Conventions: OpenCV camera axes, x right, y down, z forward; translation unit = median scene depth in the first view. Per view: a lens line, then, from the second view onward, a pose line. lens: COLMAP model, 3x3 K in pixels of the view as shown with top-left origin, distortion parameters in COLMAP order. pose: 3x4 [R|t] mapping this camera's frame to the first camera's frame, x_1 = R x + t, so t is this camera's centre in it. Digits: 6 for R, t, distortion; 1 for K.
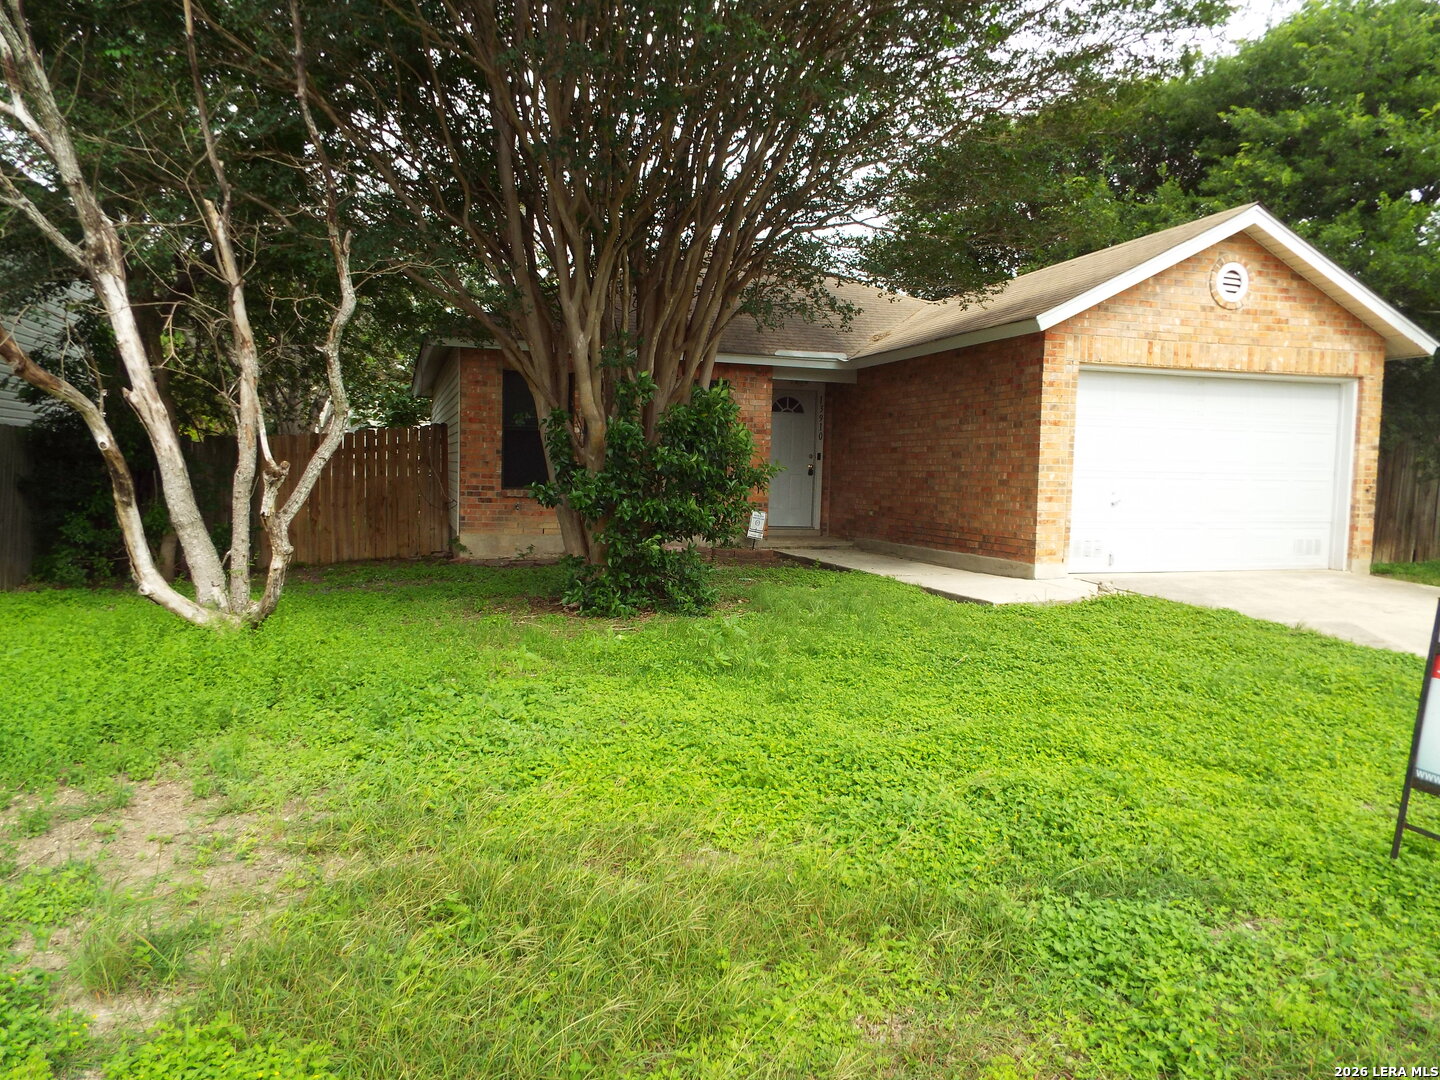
lens RADIAL K [[1057.6, 0, 713.6], [0, 1057.6, 544.9], [0, 0, 1]] dist [-0.040315, 0.027829]
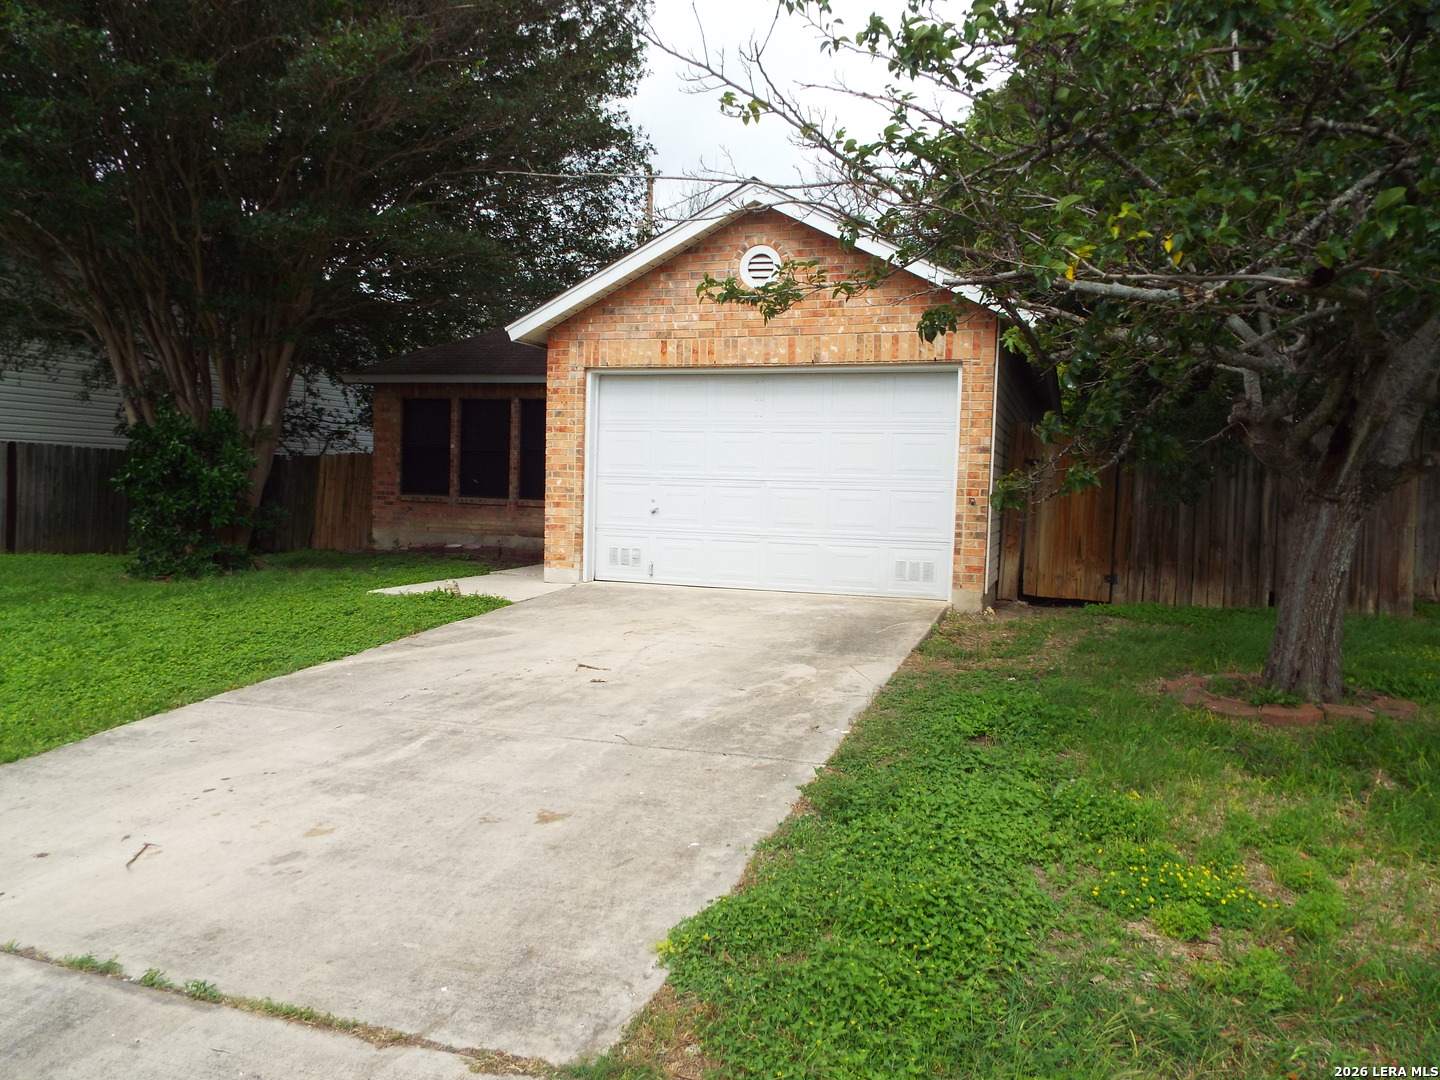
lens RADIAL K [[1057.6, 0, 724.2], [0, 1057.6, 533.3], [0, 0, 1]] dist [-0.040315, 0.027829]
pose [[0.819809, 0.032051, -0.571740, 0.980877], [-0.050778, 0.998568, -0.016830, -0.006640], [0.570381, 0.042829, 0.820263, 0.248518]]
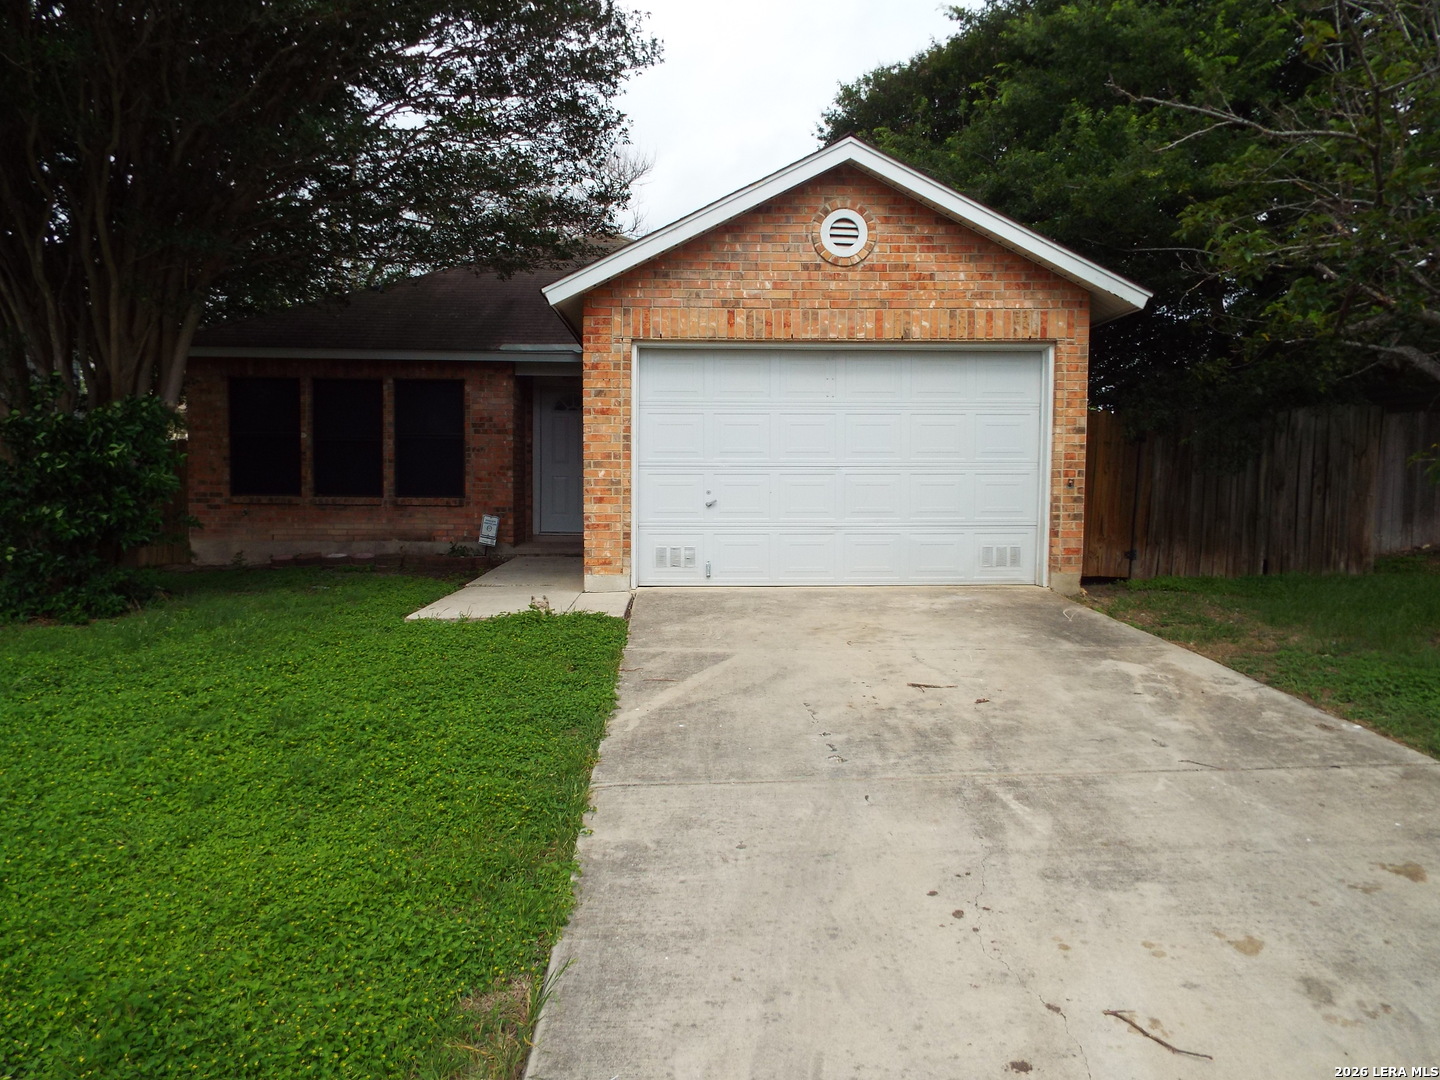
lens RADIAL K [[1057.6, 0, 722.8], [0, 1057.6, 531.9], [0, 0, 1]] dist [-0.040315, 0.027829]
pose [[0.969380, -0.001894, -0.245557, 0.597794], [-0.002719, 0.999826, -0.018445, -0.001533], [0.245549, 0.018548, 0.969207, 0.179827]]
